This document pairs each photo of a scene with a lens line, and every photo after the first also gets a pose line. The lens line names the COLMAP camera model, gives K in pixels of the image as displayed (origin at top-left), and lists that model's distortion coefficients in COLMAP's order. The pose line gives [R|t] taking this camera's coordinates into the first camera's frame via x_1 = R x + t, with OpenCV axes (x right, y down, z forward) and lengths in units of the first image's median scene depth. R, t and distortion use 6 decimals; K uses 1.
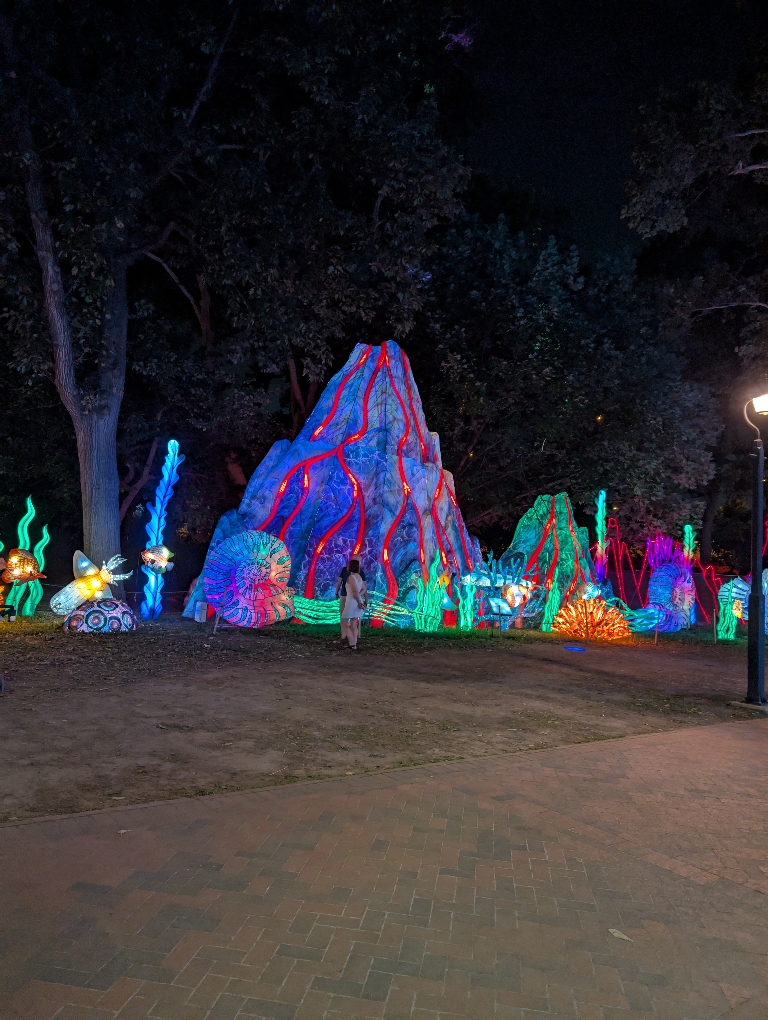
lens RADIAL K [[712.8, 0, 382.3], [0, 712.8, 510.4], [0, 0, 1]] dist [0.033455, 0.001105]
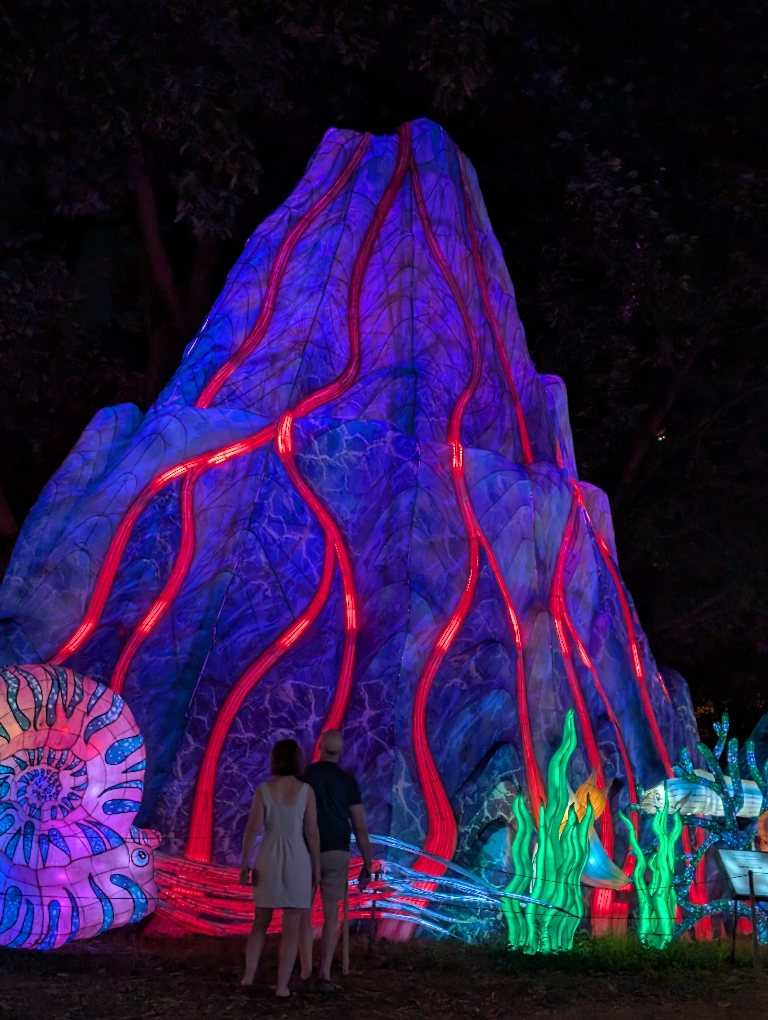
lens RADIAL K [[712.8, 0, 385.4], [0, 712.8, 506.7], [0, 0, 1]] dist [0.033455, 0.001105]
pose [[0.999228, -0.015764, 0.035987, -0.022745], [0.017404, 0.998803, -0.045717, -0.030391], [-0.035223, 0.046308, 0.998306, 0.649167]]
